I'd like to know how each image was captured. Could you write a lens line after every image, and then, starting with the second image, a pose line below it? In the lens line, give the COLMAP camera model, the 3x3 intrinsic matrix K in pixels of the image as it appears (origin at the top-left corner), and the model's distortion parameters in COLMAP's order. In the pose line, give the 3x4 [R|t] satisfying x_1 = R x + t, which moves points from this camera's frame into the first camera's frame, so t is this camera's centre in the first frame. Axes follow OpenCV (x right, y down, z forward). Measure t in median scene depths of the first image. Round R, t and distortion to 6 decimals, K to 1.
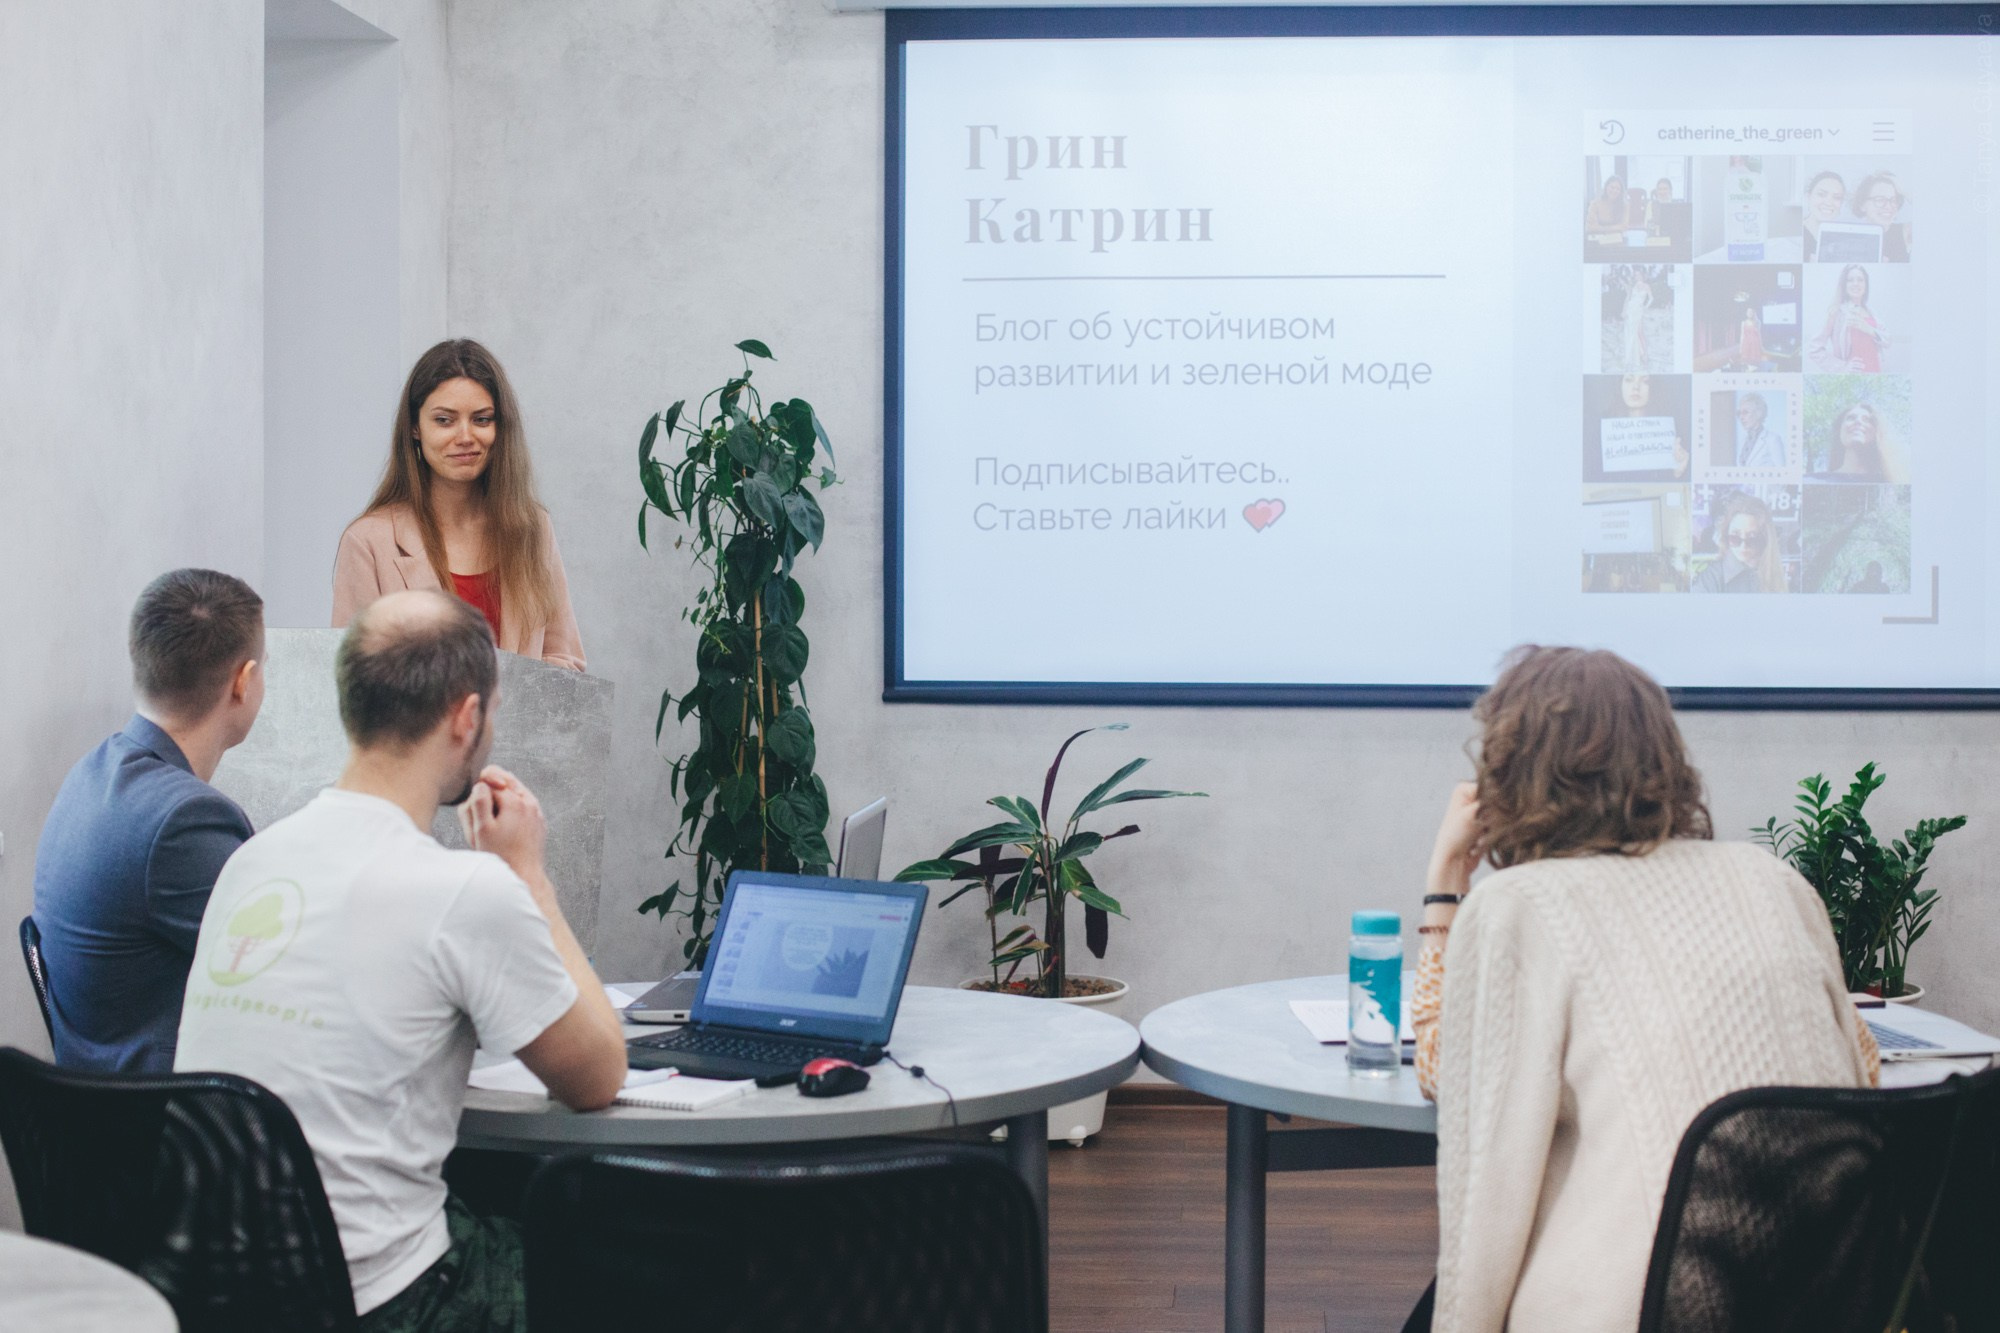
lens RADIAL K [[3072.8, 0, 994.9], [0, 3072.8, 672.3], [0, 0, 1]] dist [-0.131777, 0.000000]
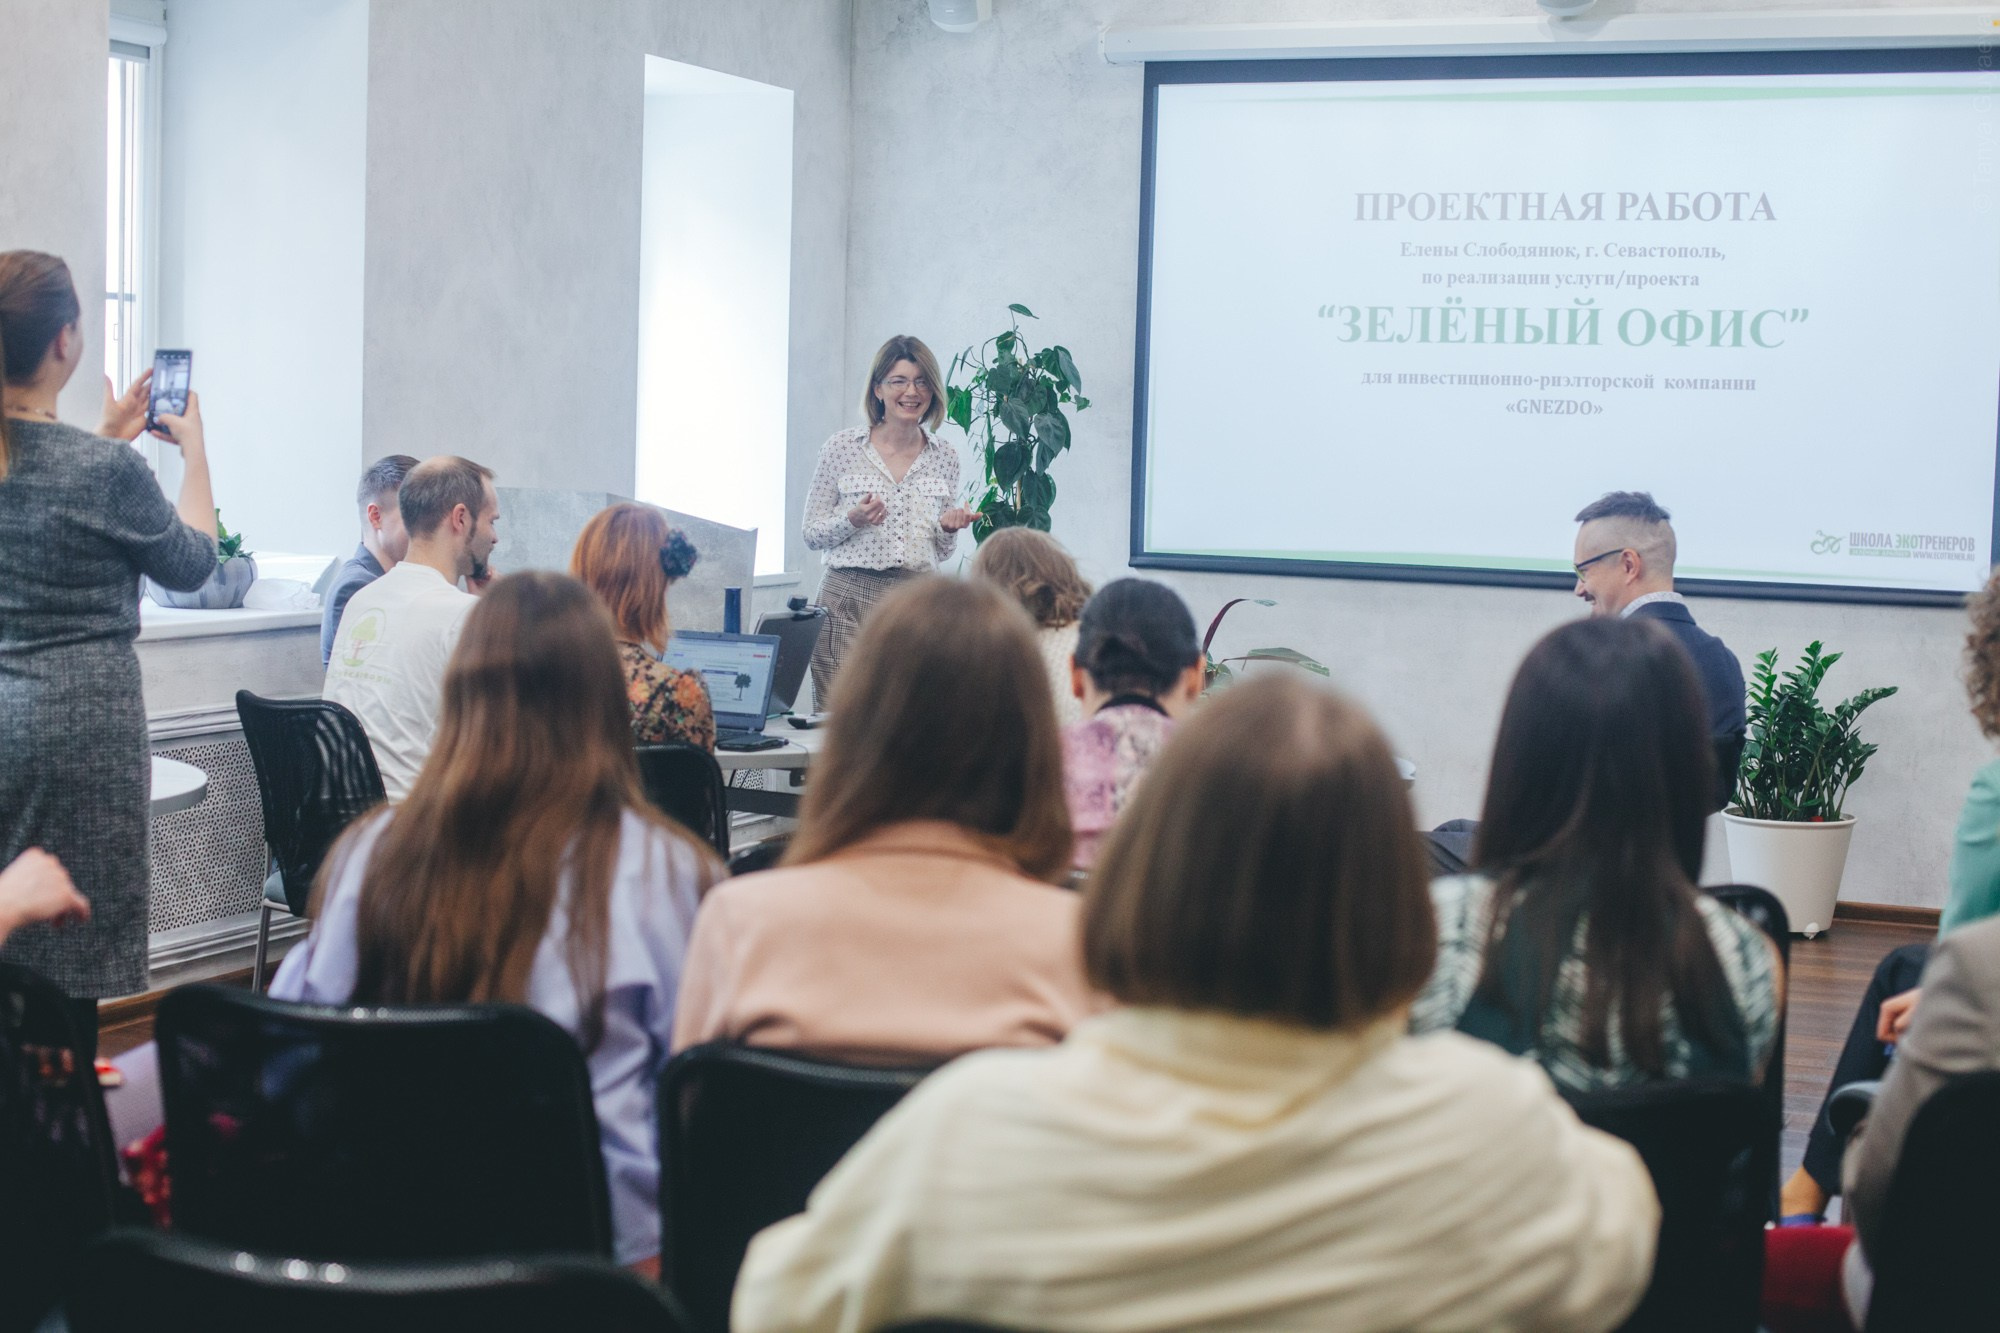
lens RADIAL K [[3072.8, 0, 999.2], [0, 3072.8, 679.4], [0, 0, 1]] dist [-0.131777, 0.000000]
pose [[0.947016, 0.050510, -0.317191, 0.365684], [-0.041335, 0.998511, 0.035592, 0.013803], [0.318517, -0.020595, 0.947693, -0.338966]]
